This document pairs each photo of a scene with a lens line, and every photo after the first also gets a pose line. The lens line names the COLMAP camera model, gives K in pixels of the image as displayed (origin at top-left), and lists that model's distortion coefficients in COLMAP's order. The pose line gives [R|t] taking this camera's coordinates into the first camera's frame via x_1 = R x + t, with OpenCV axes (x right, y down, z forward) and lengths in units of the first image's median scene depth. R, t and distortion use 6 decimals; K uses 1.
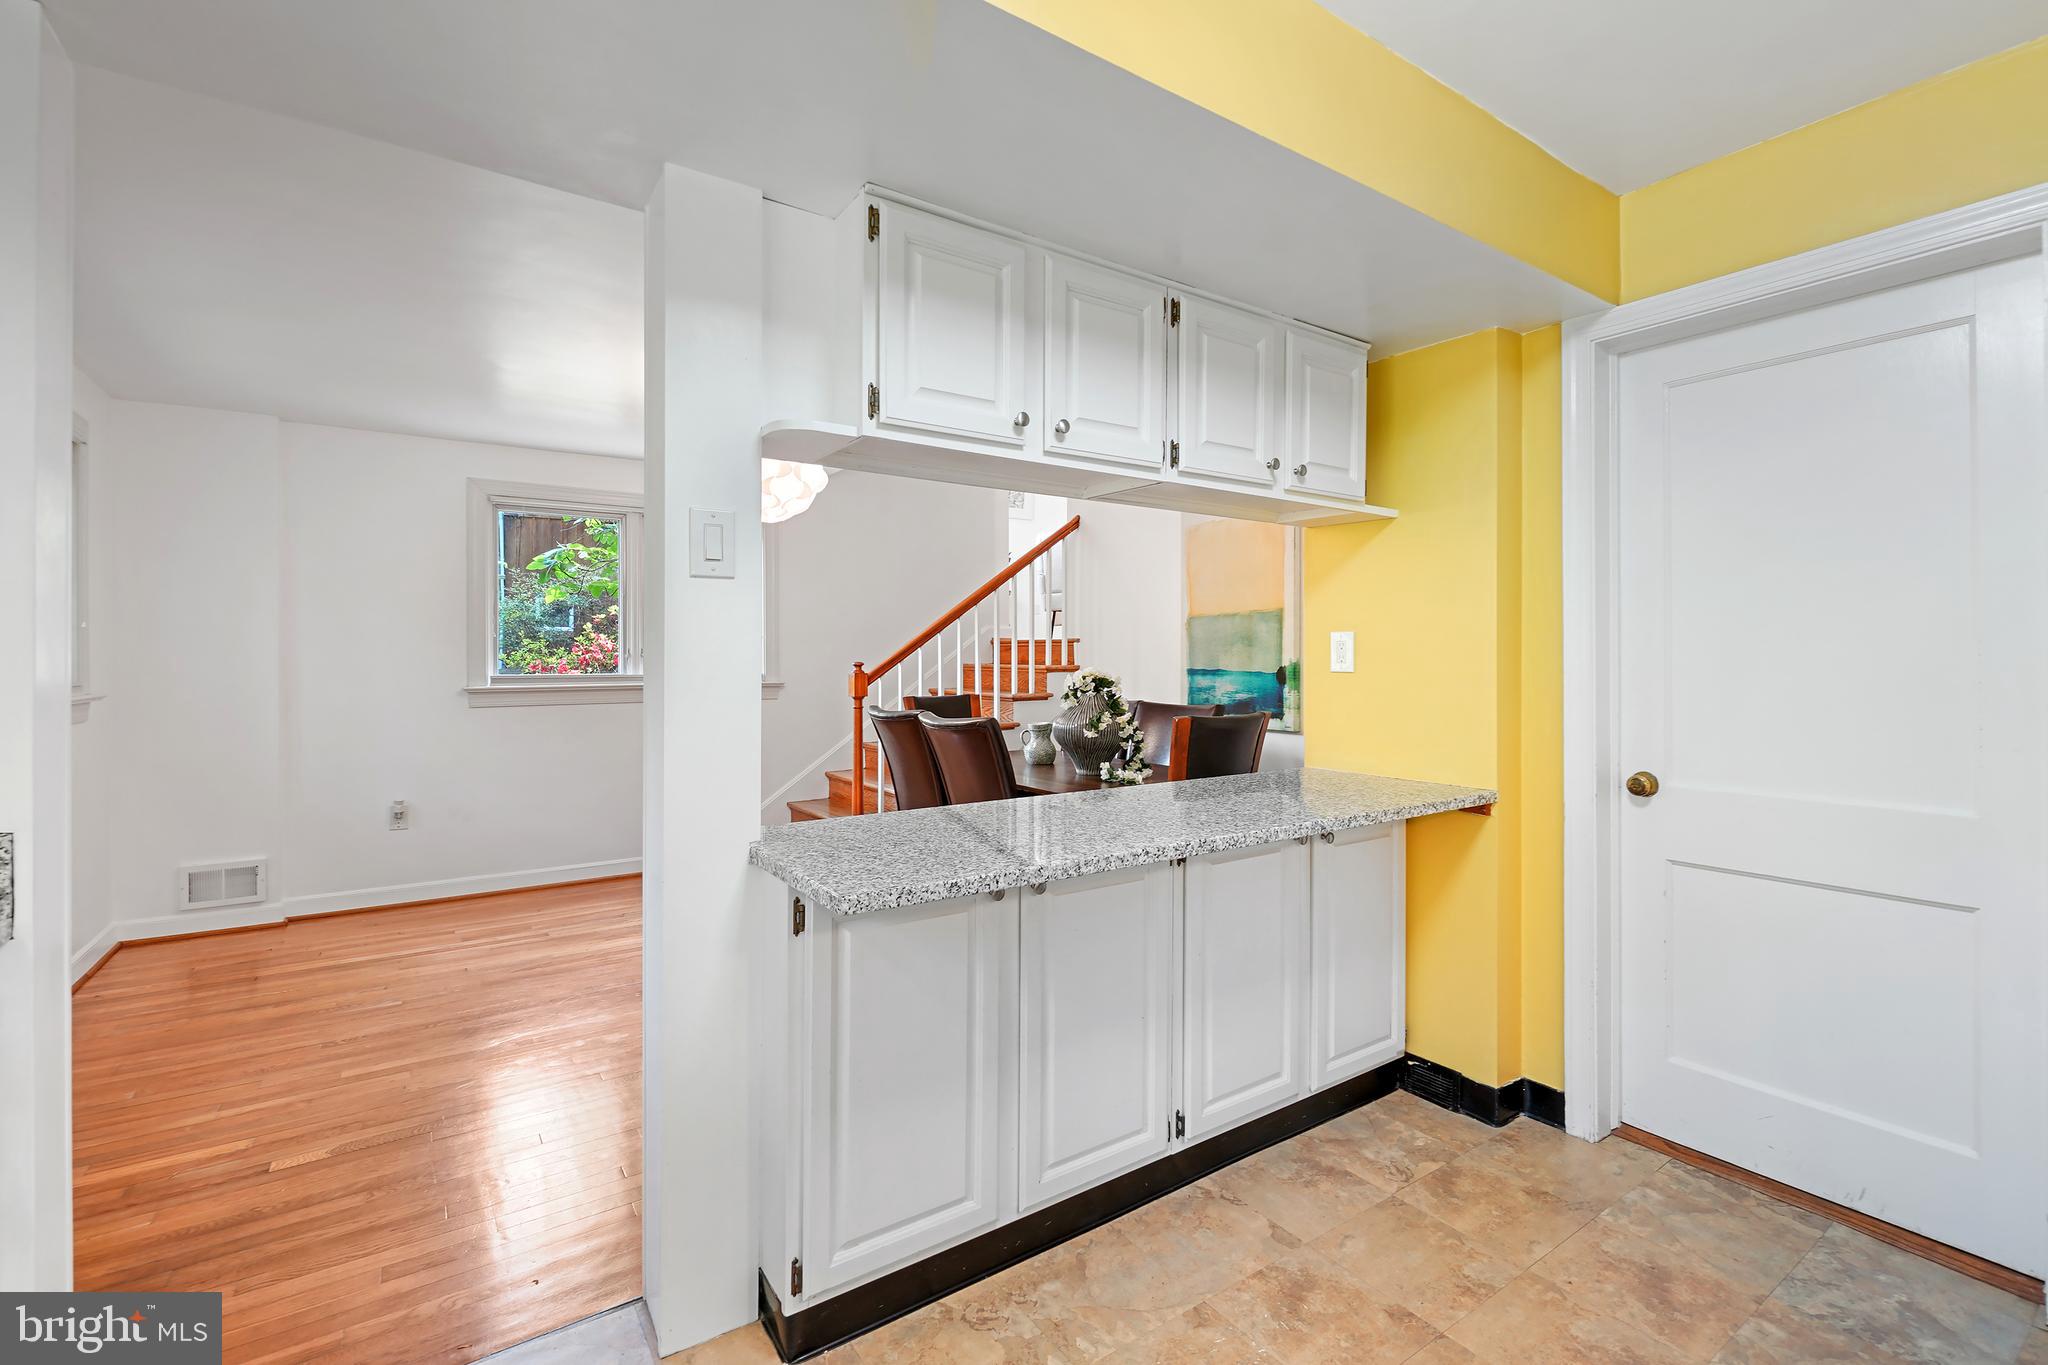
lens RADIAL K [[898.7, 0, 1025.1], [0, 898.7, 669.3], [0, 0, 1]] dist [-0.005405, -0.000385]
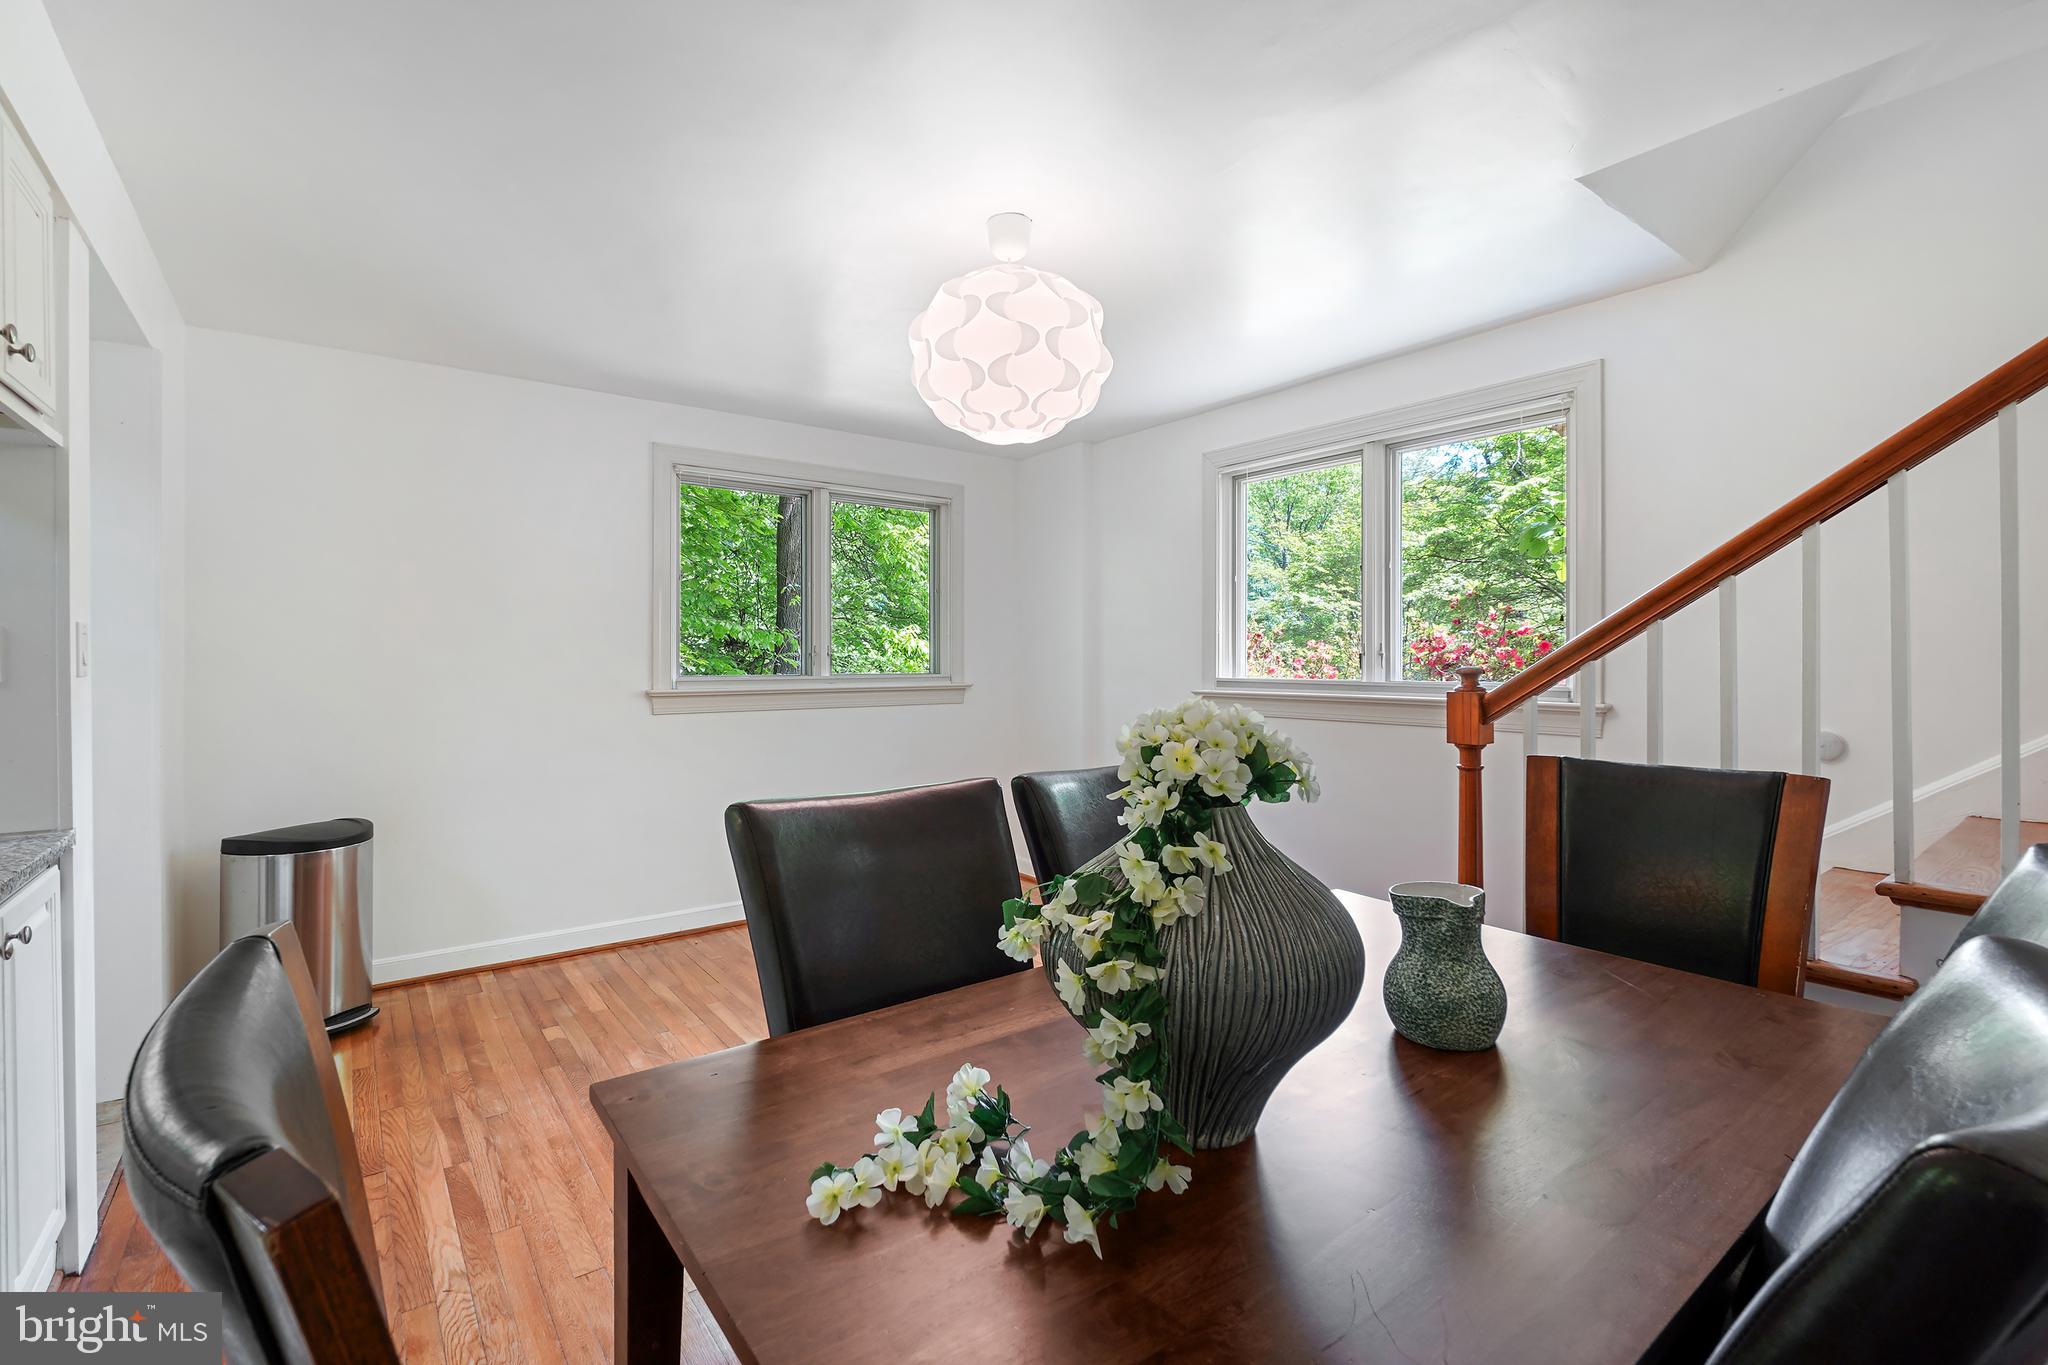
lens RADIAL K [[898.7, 0, 1028.5], [0, 898.7, 670.2], [0, 0, 1]] dist [-0.005405, -0.000385]
pose [[0.065716, 0.002770, -0.997835, 0.277940], [-0.018709, 0.999824, 0.001544, -0.003977], [0.997663, 0.018567, 0.065756, 0.786911]]
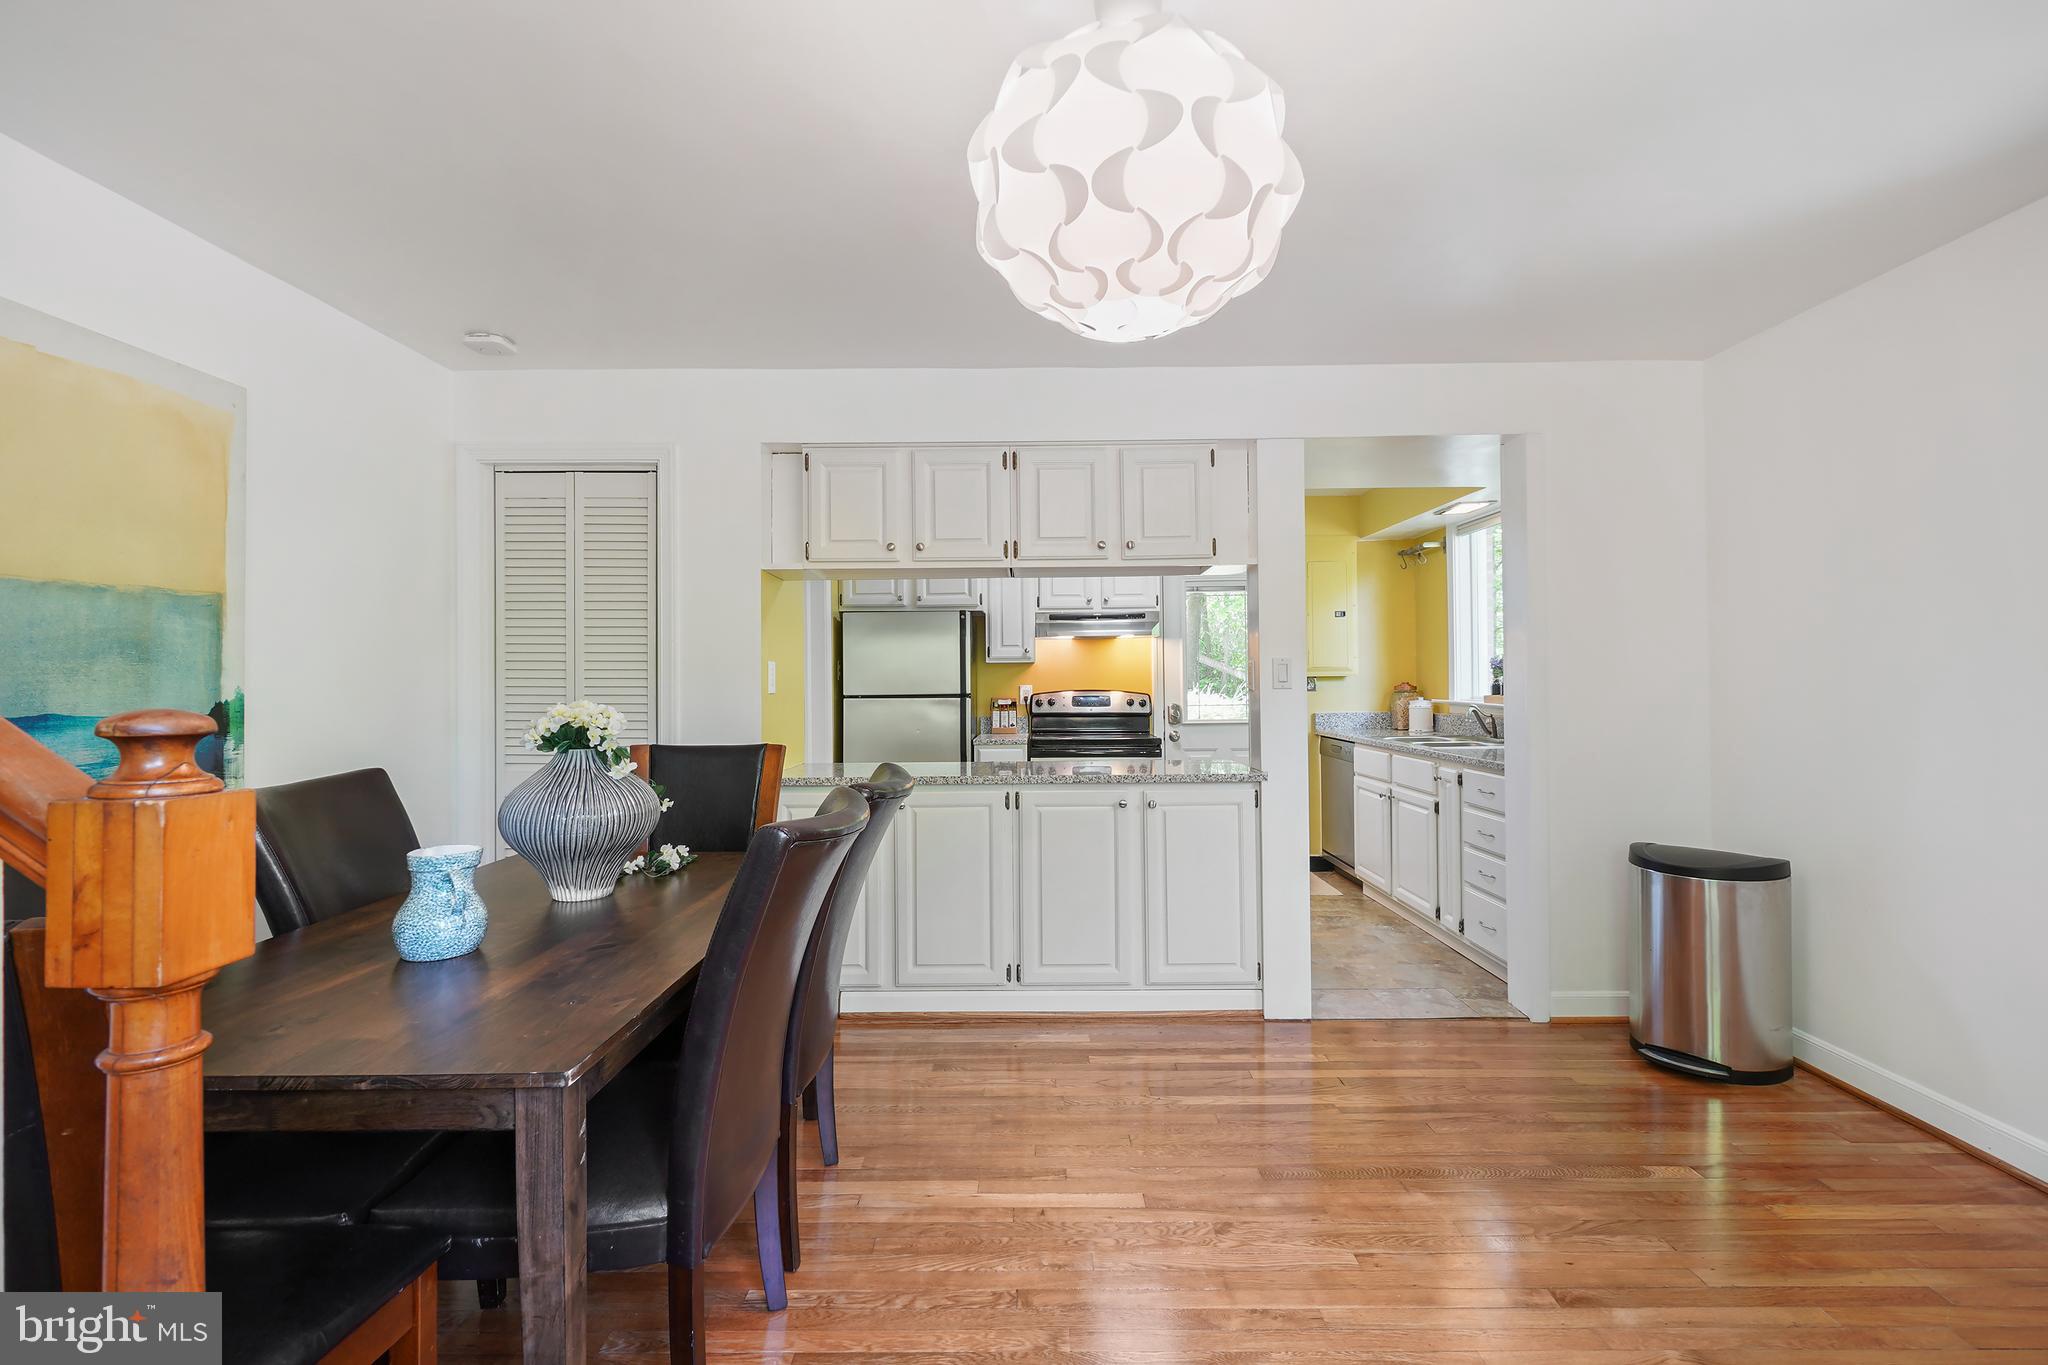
lens RADIAL K [[898.7, 0, 1028.5], [0, 898.7, 678.2], [0, 0, 1]] dist [-0.005405, -0.000385]
pose [[-0.824292, 0.010958, 0.566059, -0.386147], [0.016402, 0.999855, 0.004529, -0.011282], [-0.565927, 0.013018, -0.824352, 1.090059]]
